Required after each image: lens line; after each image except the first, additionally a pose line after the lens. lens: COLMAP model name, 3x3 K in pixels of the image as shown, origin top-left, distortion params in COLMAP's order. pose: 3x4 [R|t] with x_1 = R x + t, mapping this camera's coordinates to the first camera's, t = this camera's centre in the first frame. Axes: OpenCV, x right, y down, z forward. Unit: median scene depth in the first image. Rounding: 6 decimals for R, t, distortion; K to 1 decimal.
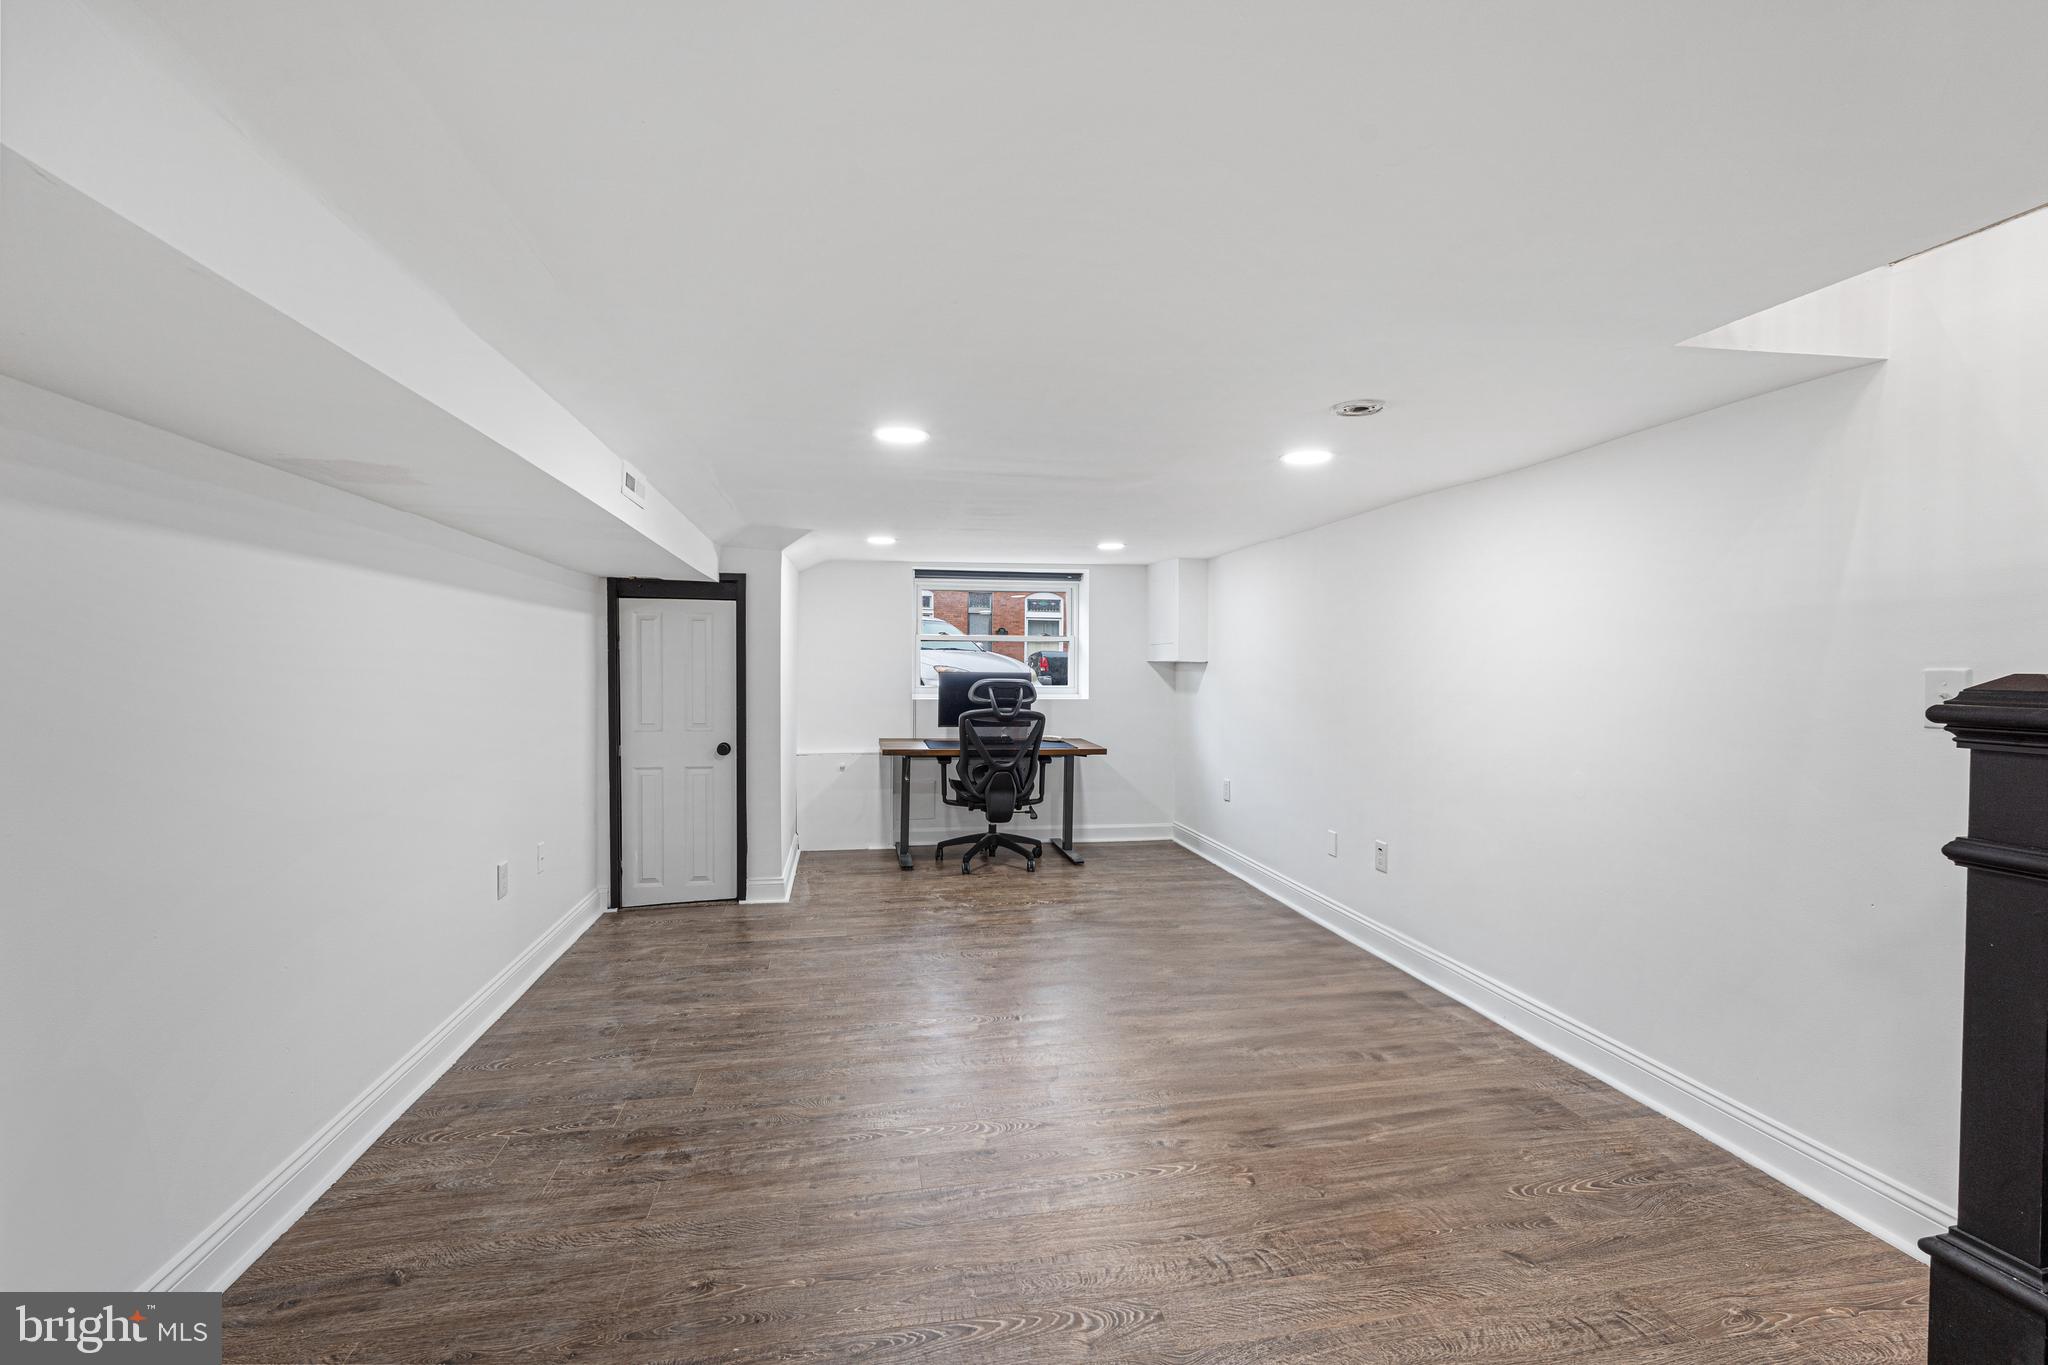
lens RADIAL K [[939.0, 0, 1030.8], [0, 939.0, 676.3], [0, 0, 1]] dist [0.002156, 0.000448]
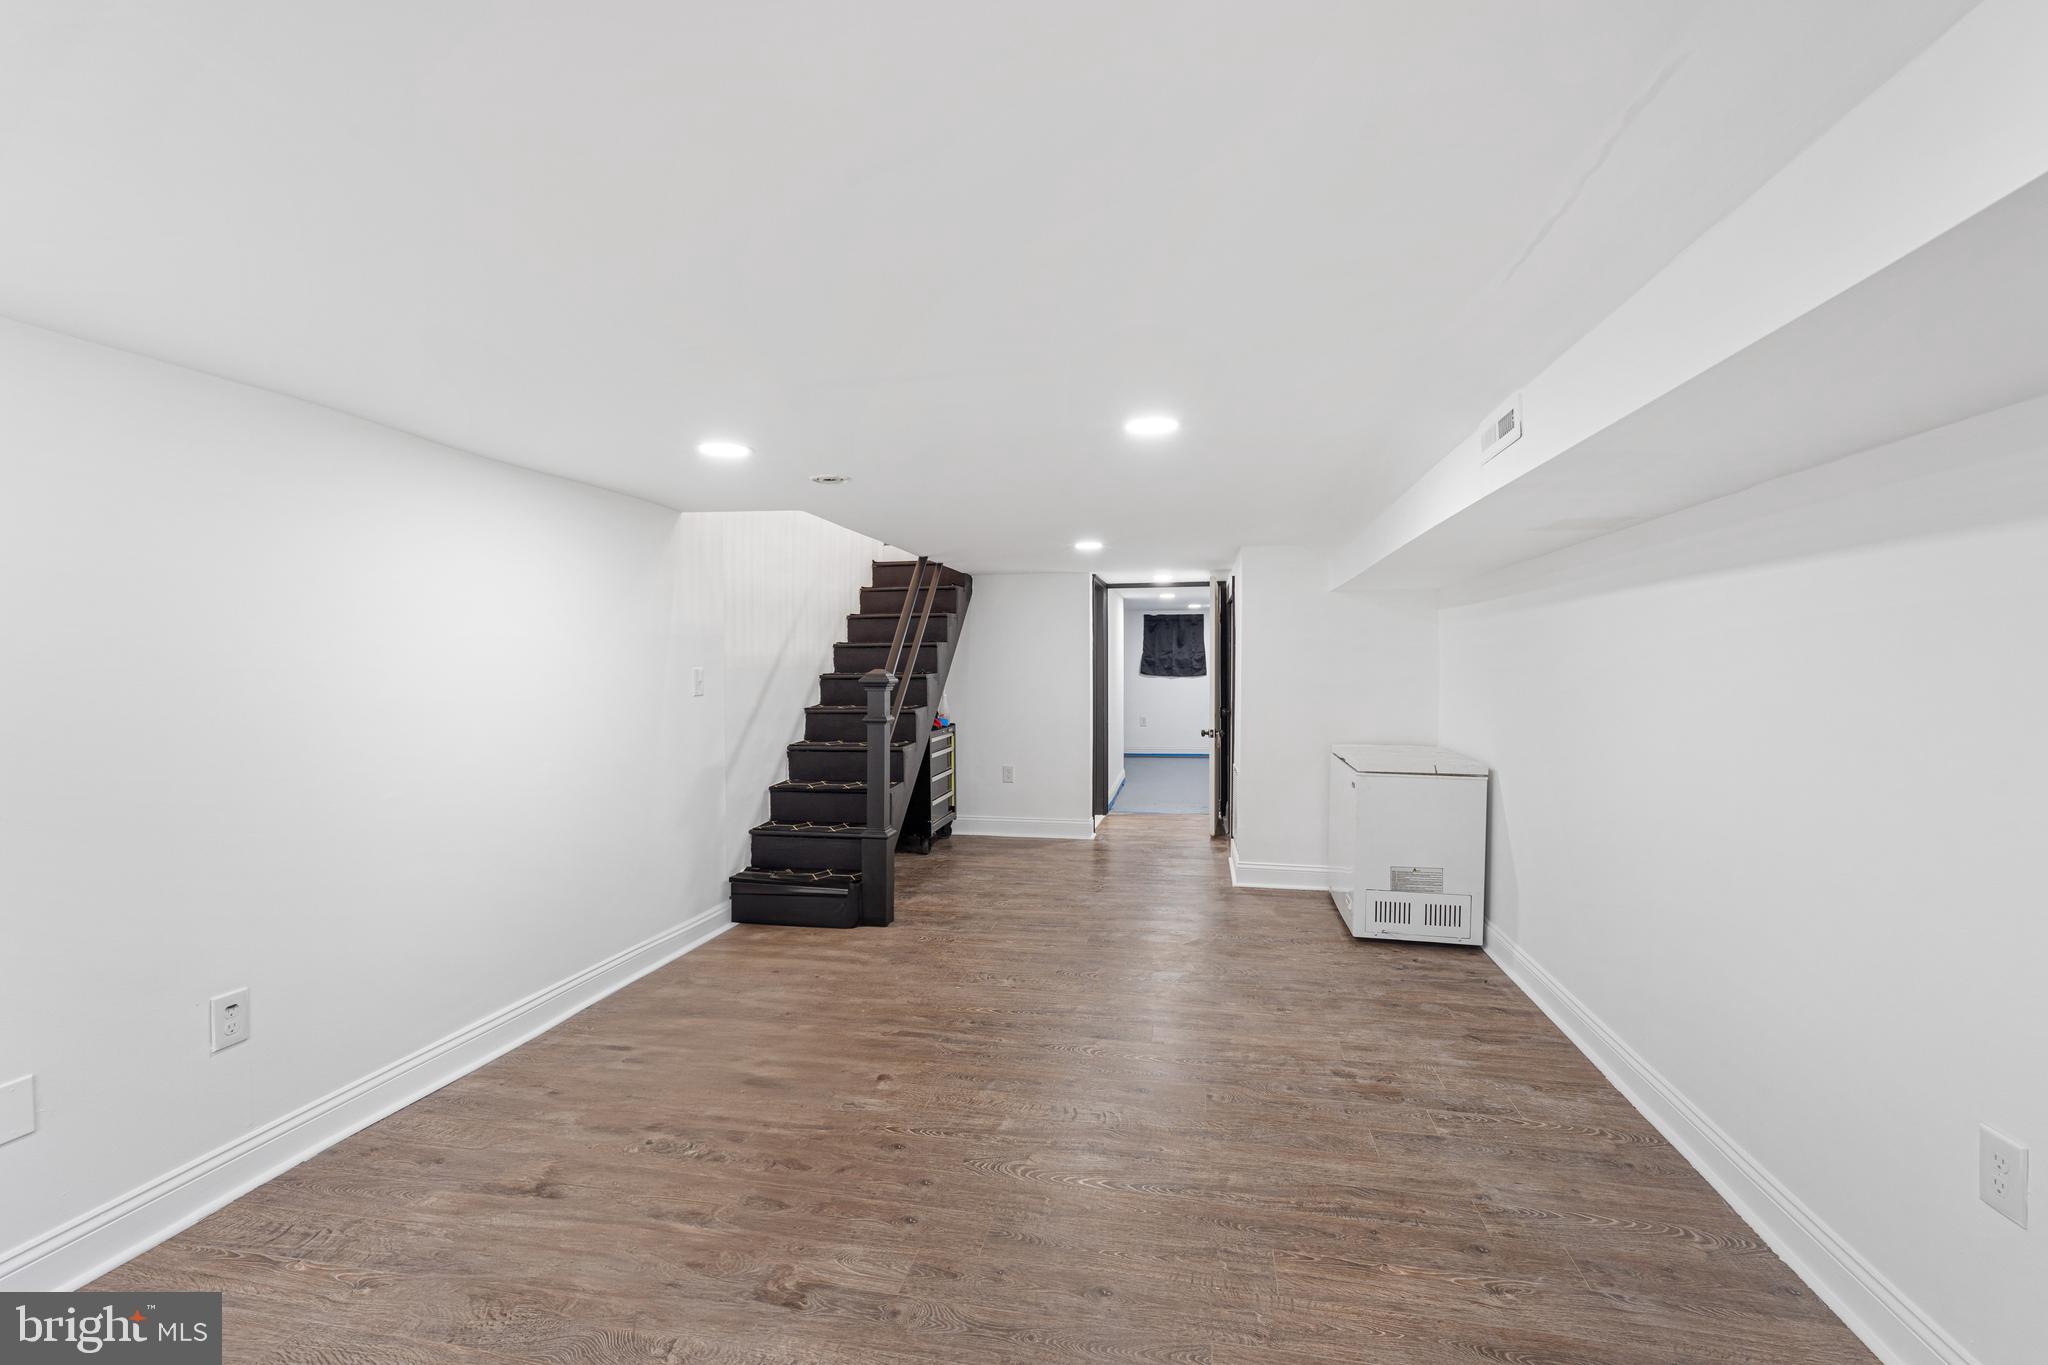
lens RADIAL K [[939.0, 0, 1029.3], [0, 939.0, 676.1], [0, 0, 1]] dist [0.002156, 0.000448]
pose [[-0.930973, -0.008885, 0.364981, -0.411032], [0.000596, 0.999665, 0.025857, -0.033716], [-0.365088, 0.024290, -0.930656, 2.136250]]
